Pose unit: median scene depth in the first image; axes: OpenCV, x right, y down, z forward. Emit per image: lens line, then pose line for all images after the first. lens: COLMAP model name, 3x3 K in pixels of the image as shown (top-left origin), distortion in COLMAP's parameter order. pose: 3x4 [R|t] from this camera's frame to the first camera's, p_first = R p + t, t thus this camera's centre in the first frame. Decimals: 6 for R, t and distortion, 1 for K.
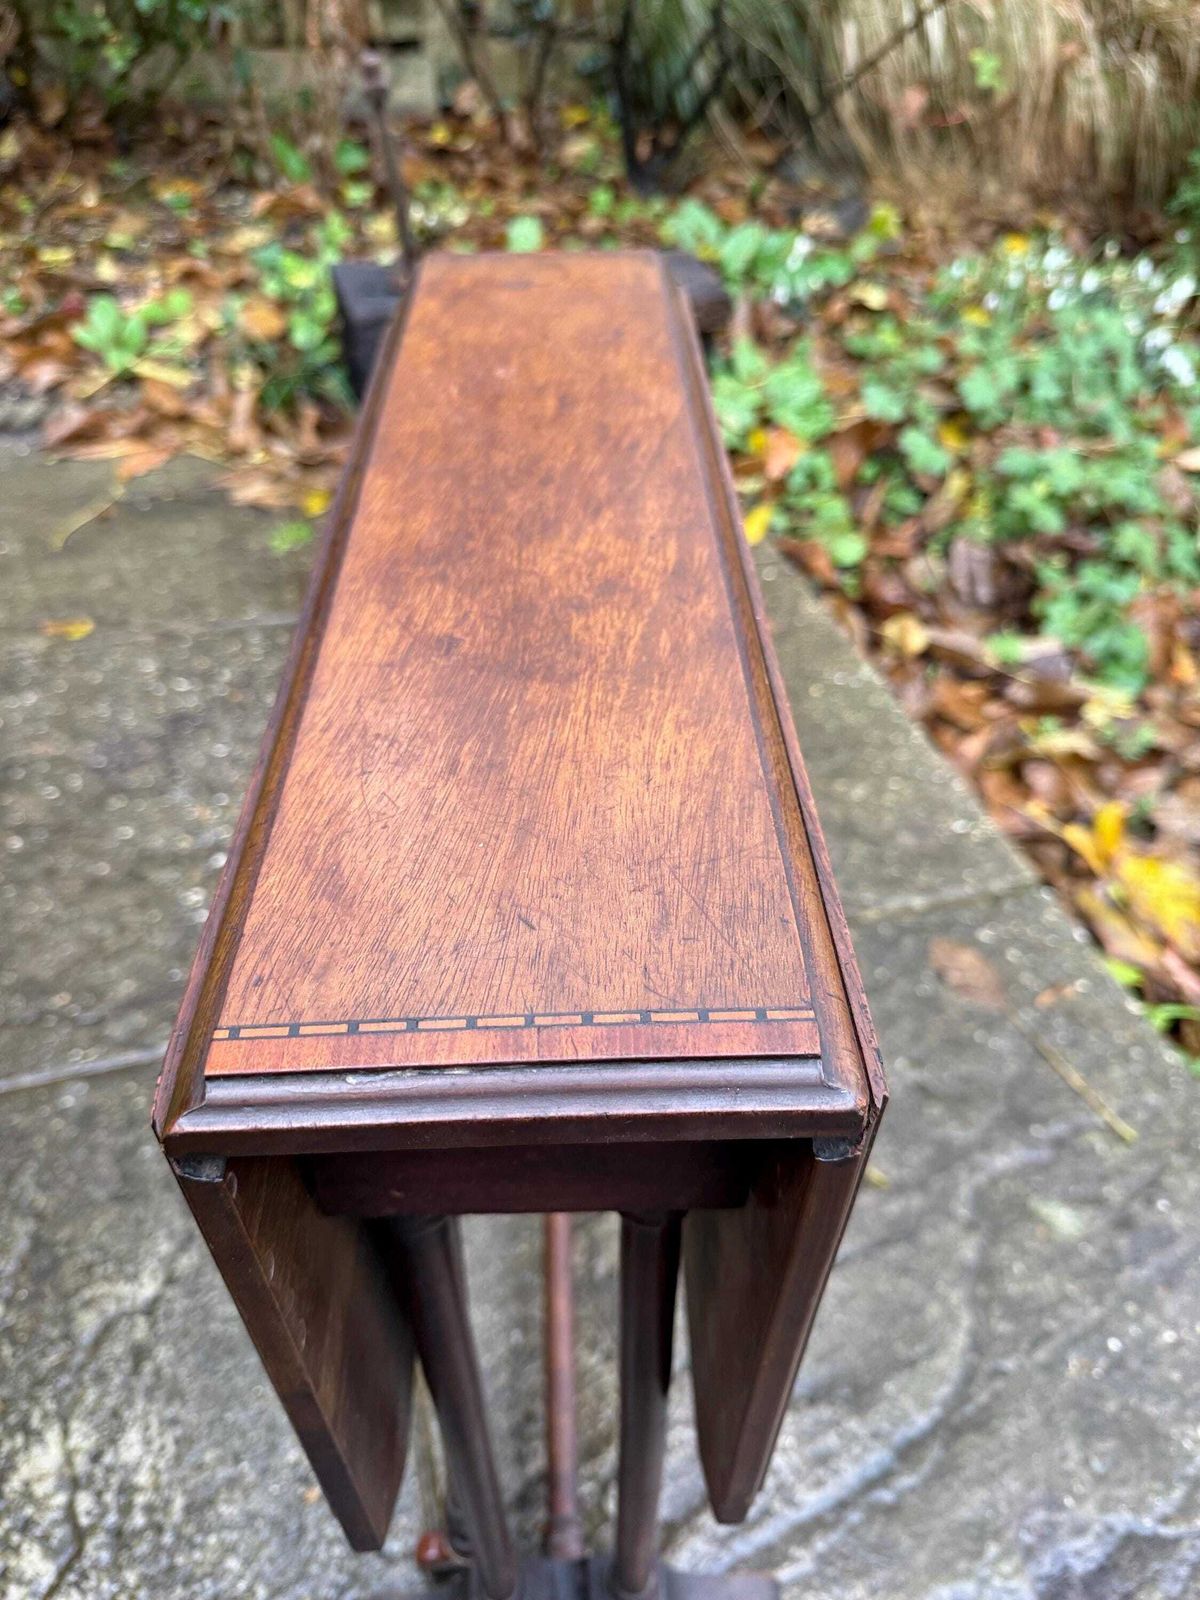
lens RADIAL K [[1175.5, 0, 593.0], [0, 1175.5, 805.3], [0, 0, 1]] dist [-0.024199, 0.001143]
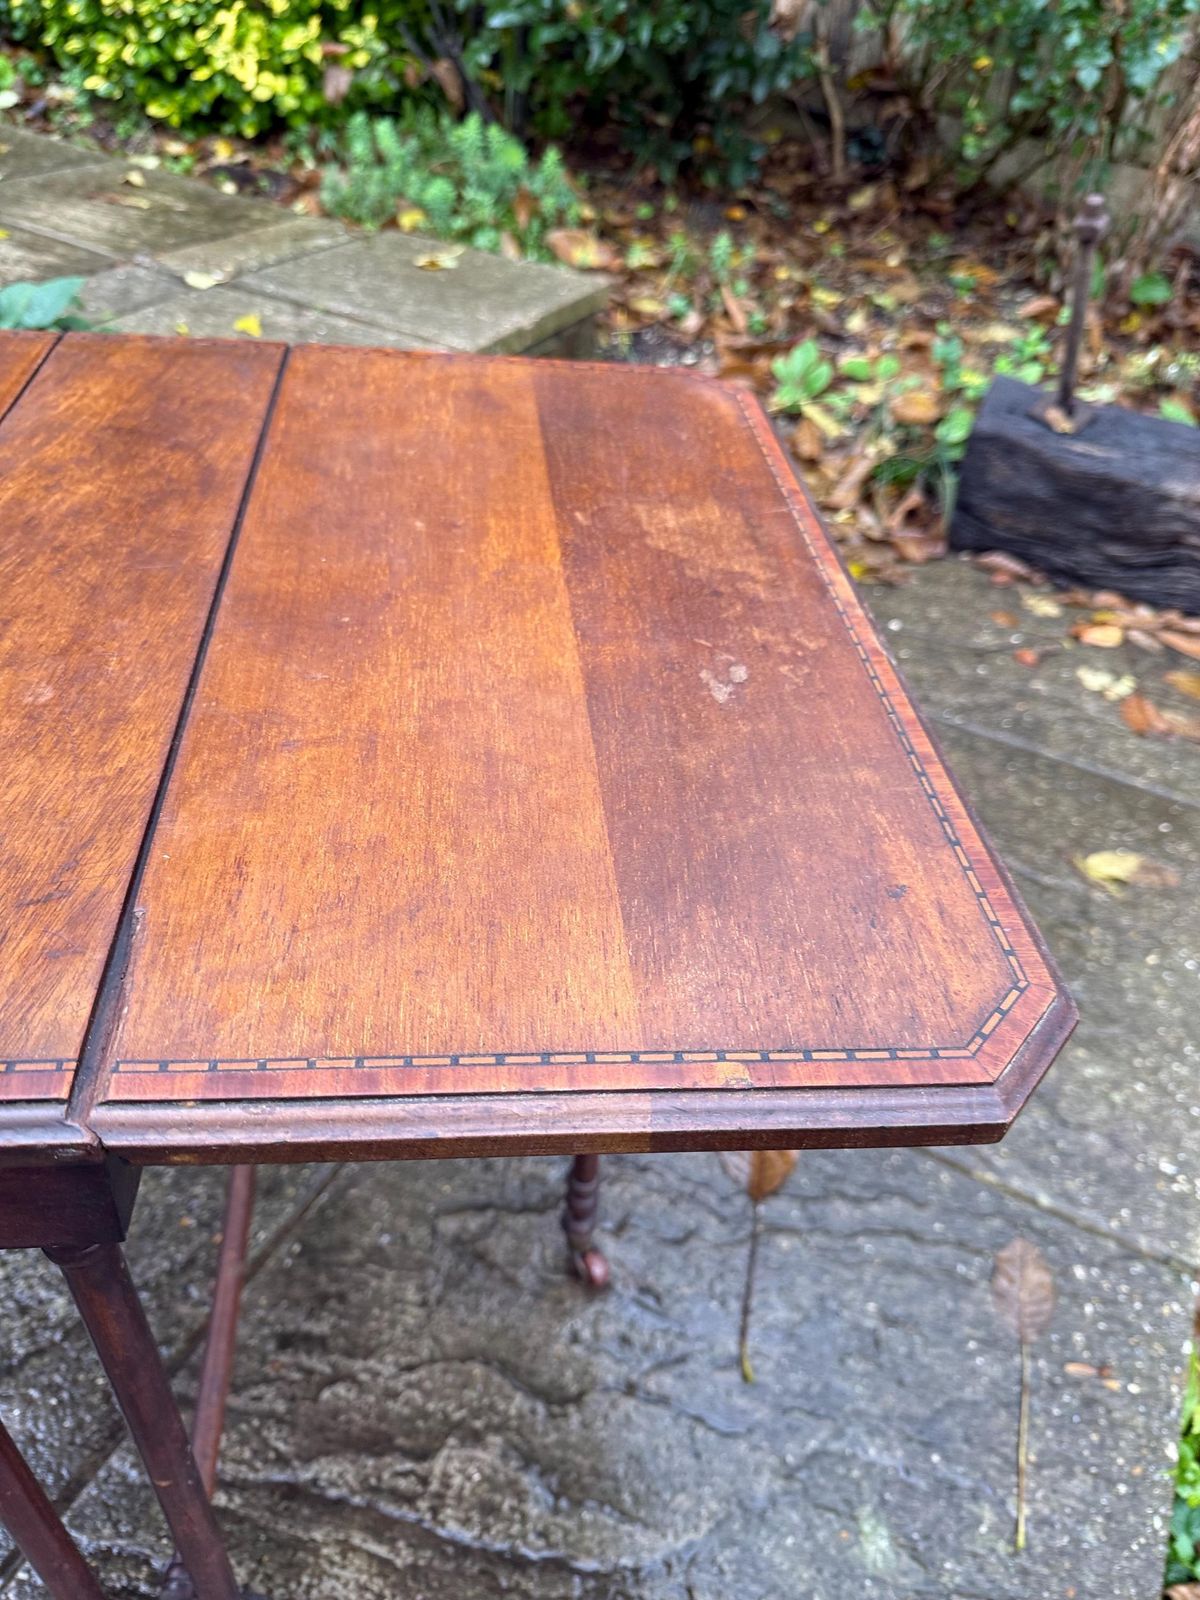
lens RADIAL K [[1175.5, 0, 593.0], [0, 1175.5, 805.3], [0, 0, 1]] dist [-0.024199, 0.001143]
pose [[0.734258, 0.471470, -0.488448, 0.205888], [-0.495463, 0.864037, 0.089201, -0.054567], [0.464093, 0.176511, 0.868022, 0.010521]]
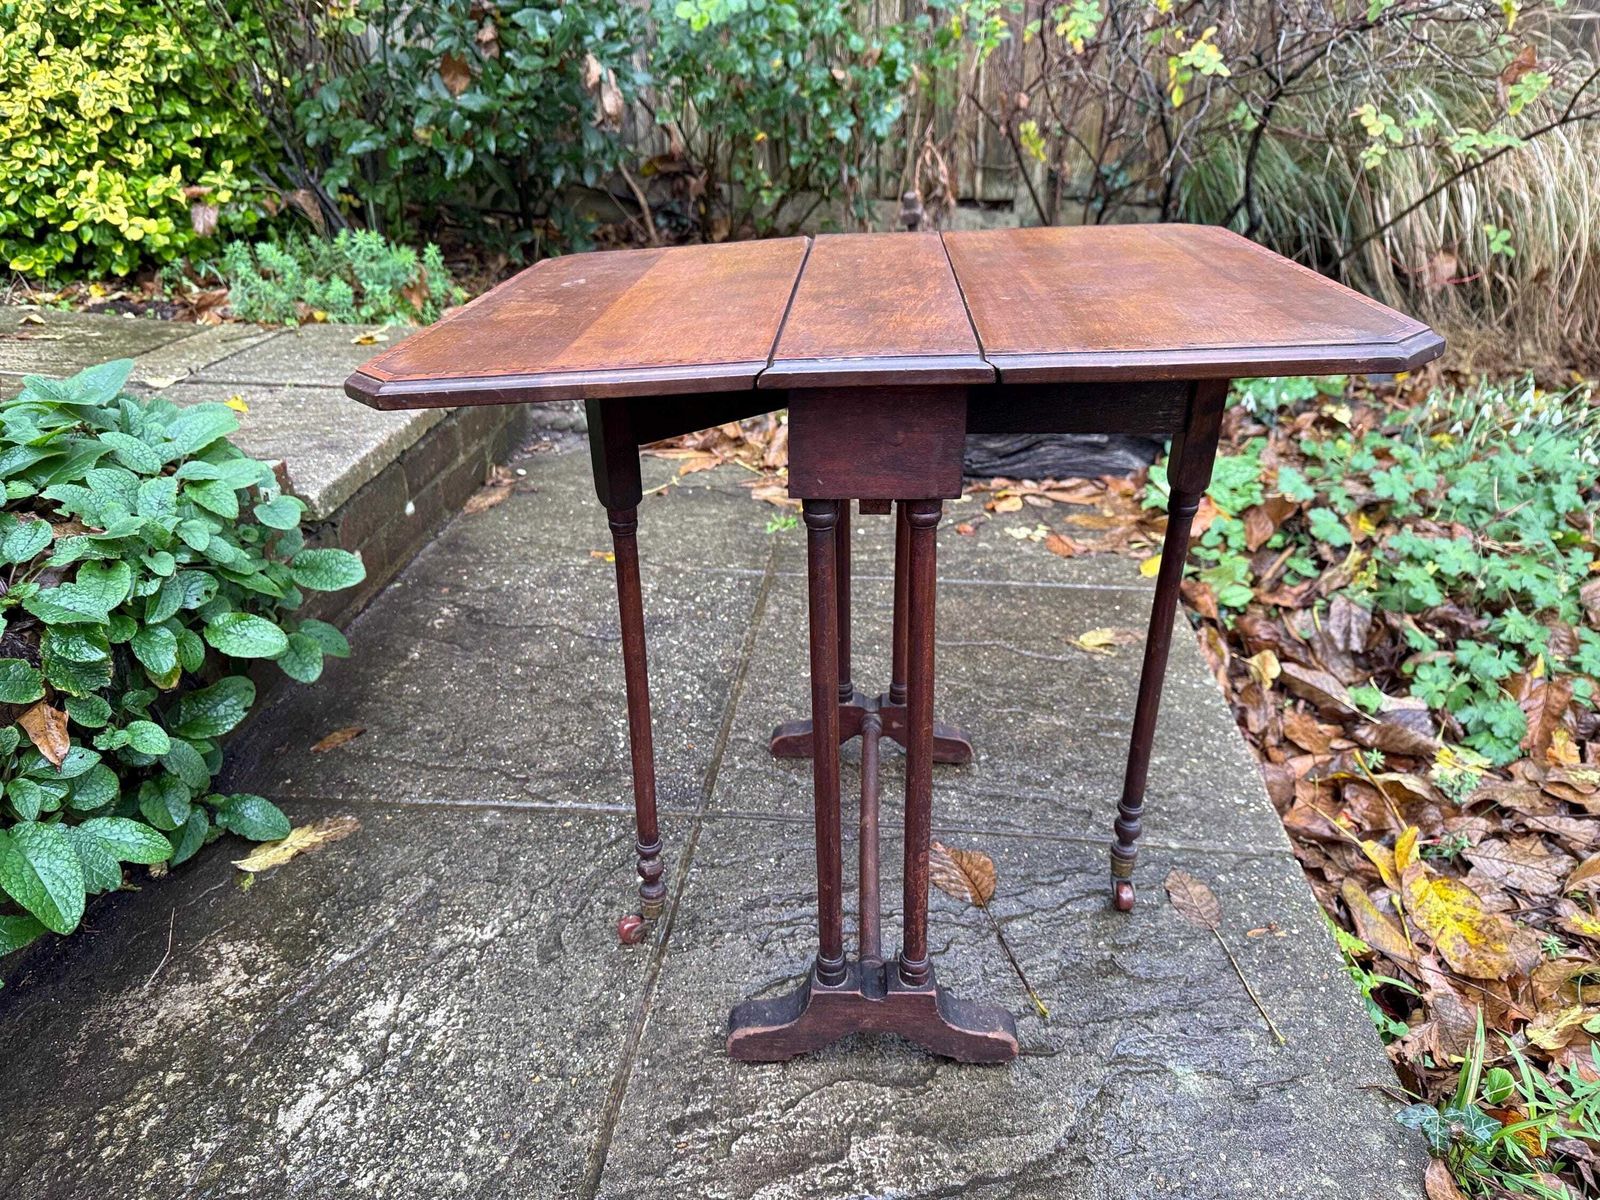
lens RADIAL K [[1148.5, 0, 806.7], [0, 1148.5, 610.6], [0, 0, 1]] dist [0.003664, -0.009618]
pose [[0.939060, 0.150601, -0.309009, 0.163654], [-0.222901, 0.951095, -0.213852, 0.120689], [0.261690, 0.269698, 0.926704, -0.132025]]
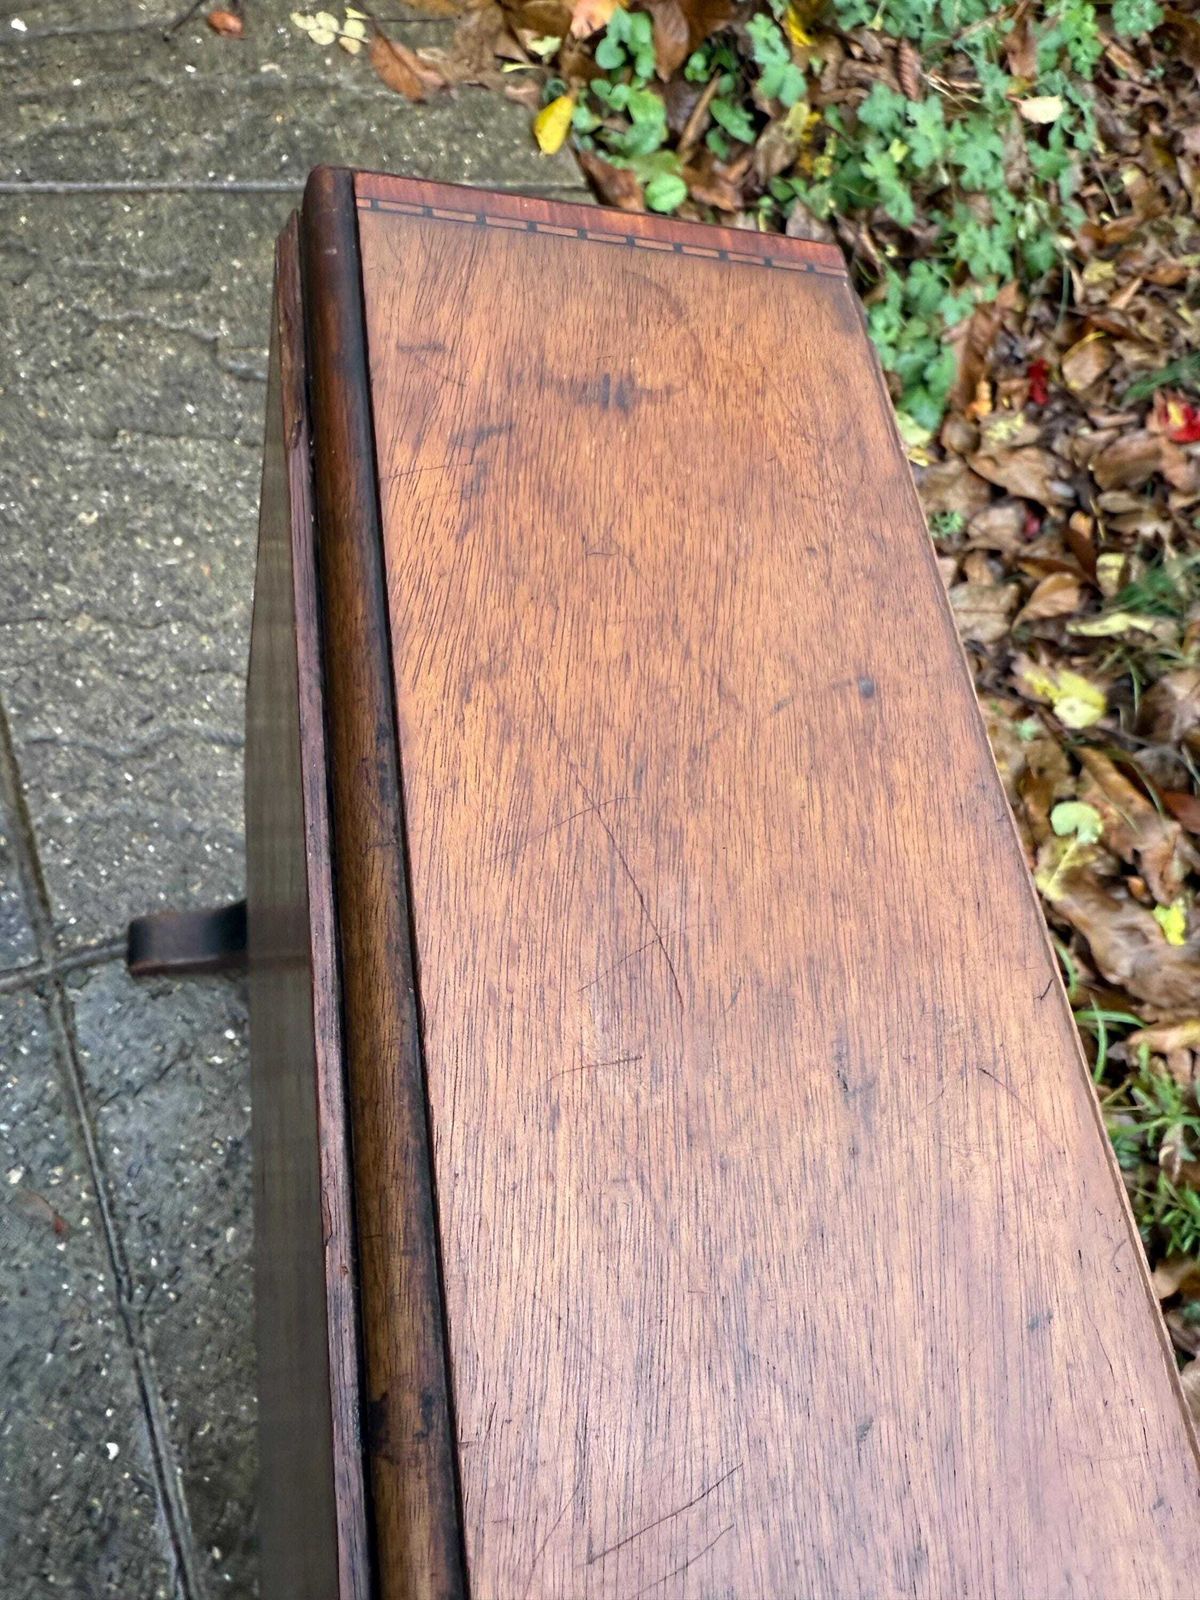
lens RADIAL K [[1159.8, 0, 604.4], [0, 1159.8, 718.1], [0, 0, 1]] dist [-0.005229, 0.001747]
pose [[0.936939, 0.025385, 0.348569, -0.076626], [-0.165622, 0.910506, 0.378877, -0.175340], [-0.307756, -0.412716, 0.857293, 0.196545]]
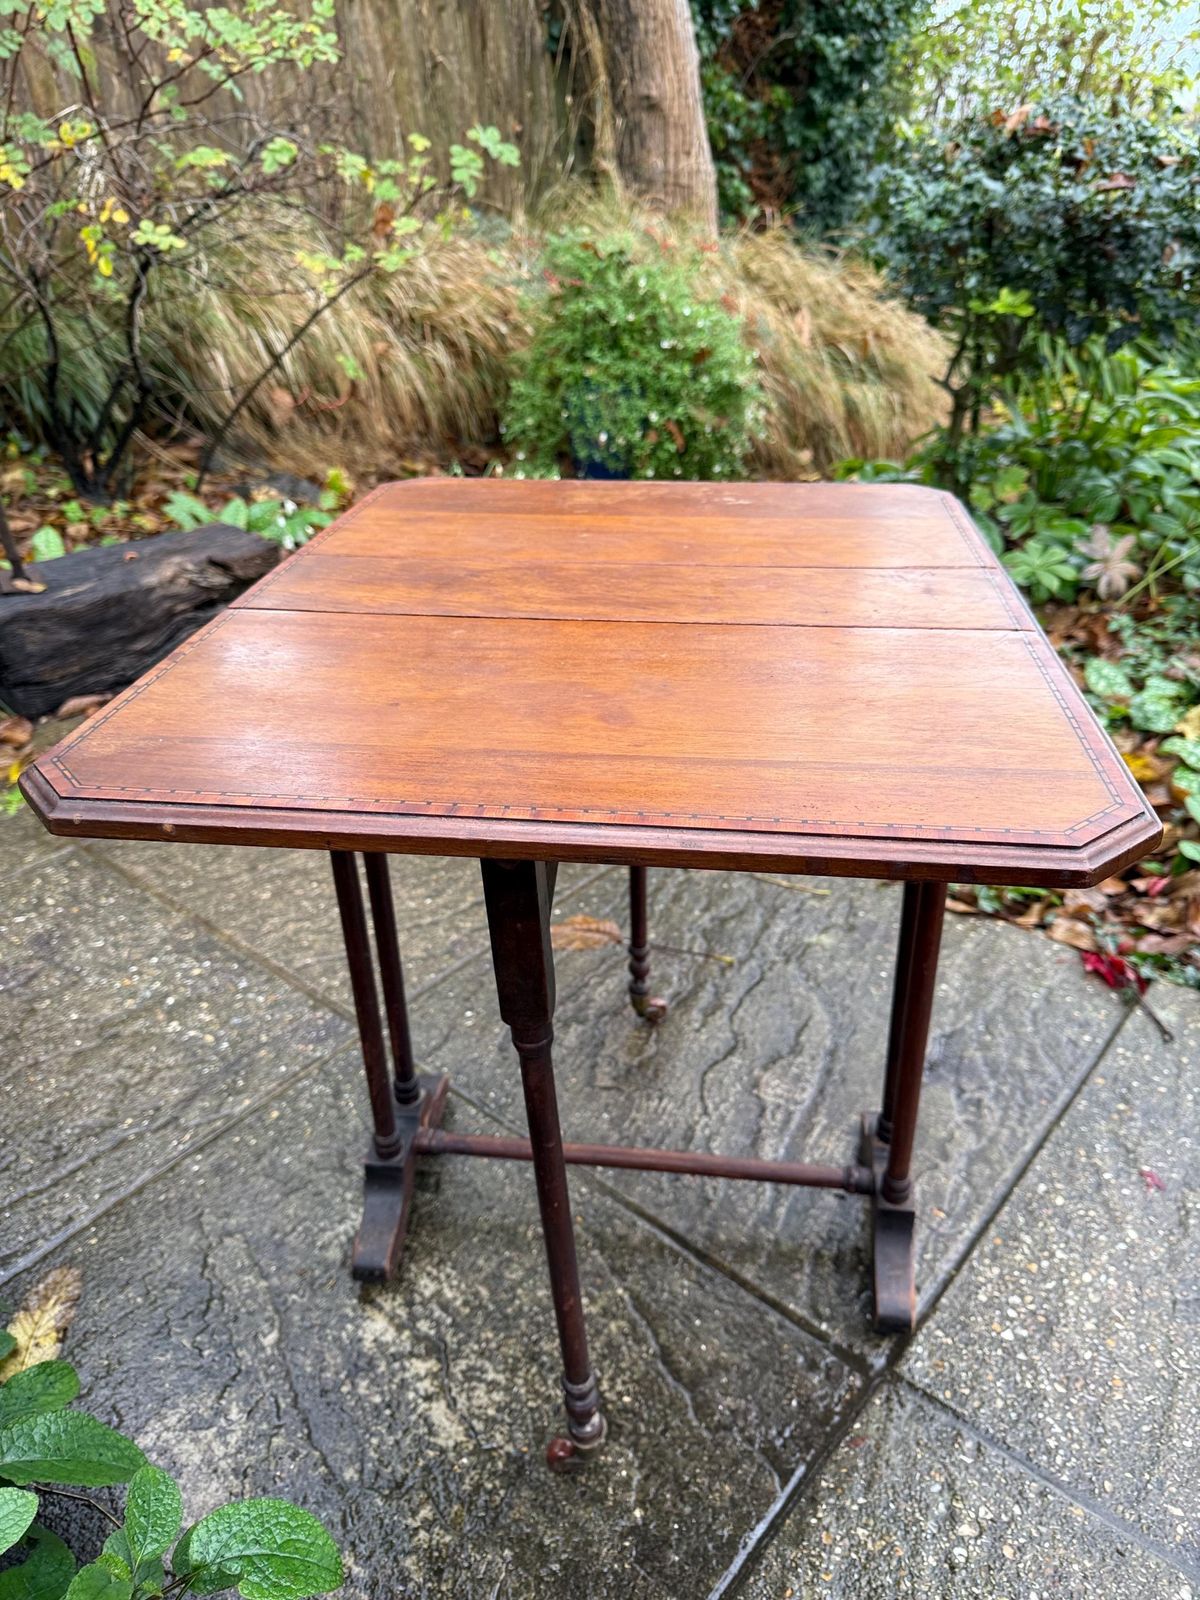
lens RADIAL K [[1148.5, 0, 604.9], [0, 1148.5, 806.1], [0, 0, 1]] dist [0.003664, -0.009618]
pose [[0.820951, -0.303552, 0.483628, -0.308032], [0.395162, 0.913427, -0.097463, 0.104693], [-0.412174, 0.271123, 0.869831, -0.192859]]
